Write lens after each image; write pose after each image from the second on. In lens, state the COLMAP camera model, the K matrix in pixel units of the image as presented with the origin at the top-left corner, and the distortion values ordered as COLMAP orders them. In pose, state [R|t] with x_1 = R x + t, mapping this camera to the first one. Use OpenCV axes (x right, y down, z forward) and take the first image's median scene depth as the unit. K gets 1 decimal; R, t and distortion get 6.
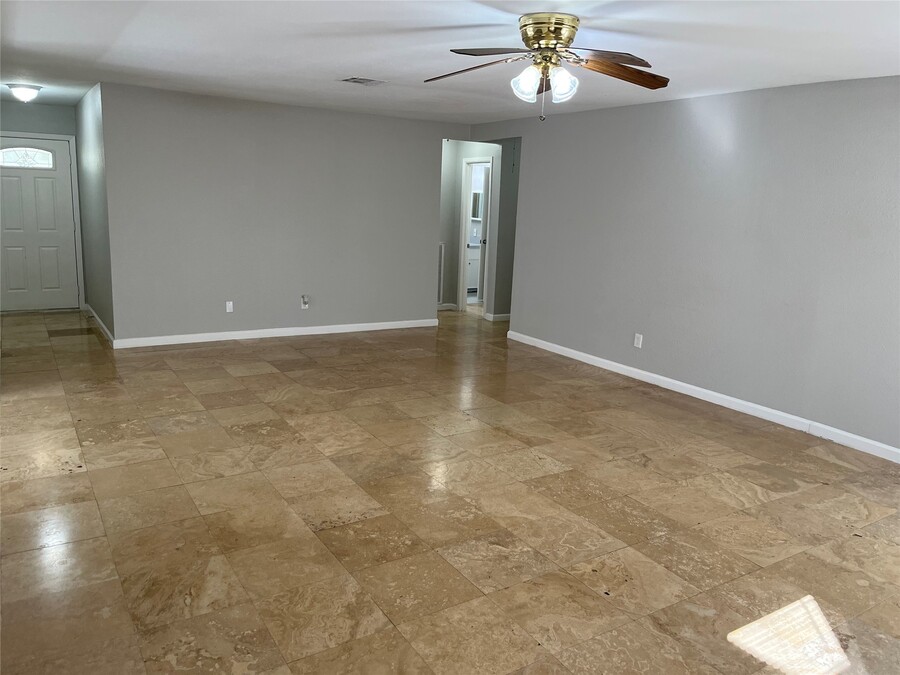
lens RADIAL K [[686.4, 0, 453.3], [0, 686.4, 335.8], [0, 0, 1]] dist [0.067805, -0.086502]
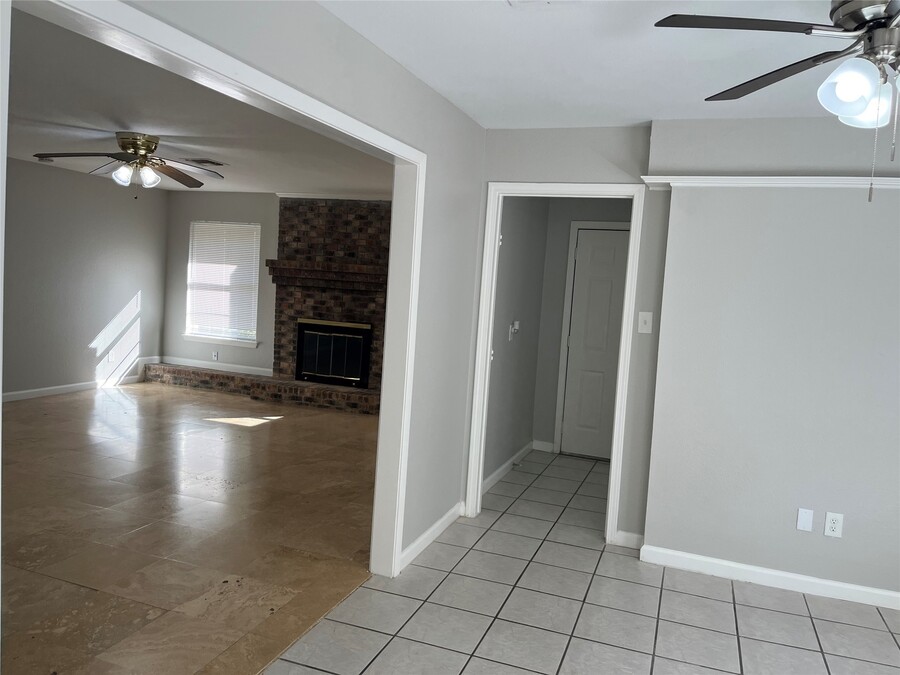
lens RADIAL K [[686.4, 0, 455.7], [0, 686.4, 334.6], [0, 0, 1]] dist [0.067805, -0.086502]
pose [[-0.611381, -0.144558, 0.778021, -1.171317], [0.068169, 0.969897, 0.233777, -0.254949], [-0.788395, 0.195964, -0.583122, 1.065461]]
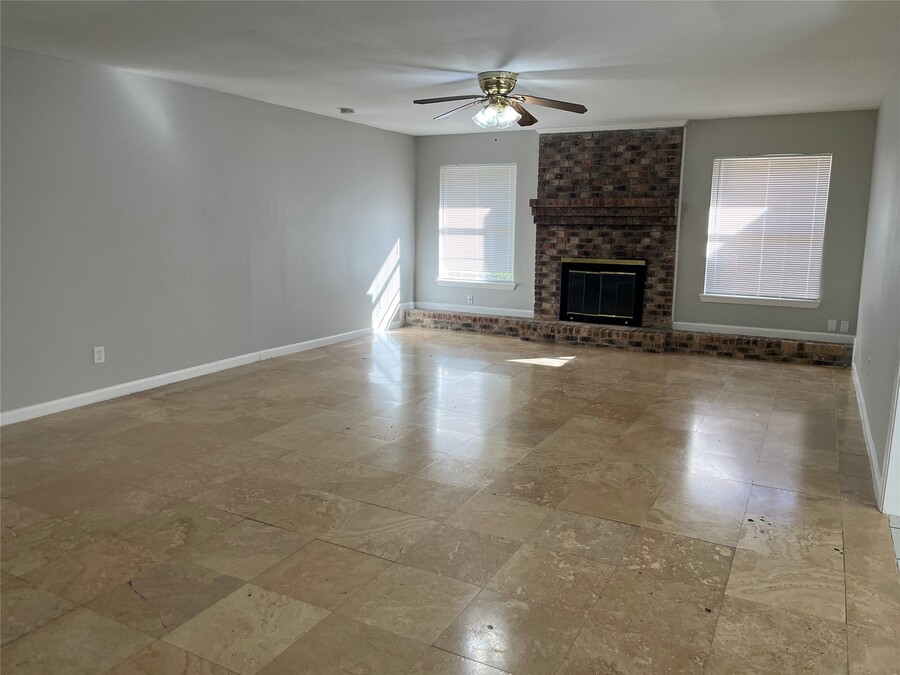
lens RADIAL K [[686.4, 0, 450.7], [0, 686.4, 334.3], [0, 0, 1]] dist [0.067805, -0.086502]
pose [[-0.496017, -0.193842, 0.846399, -0.900699], [0.141746, 0.943612, 0.299173, -0.290182], [-0.856665, 0.268369, -0.440572, 1.423993]]
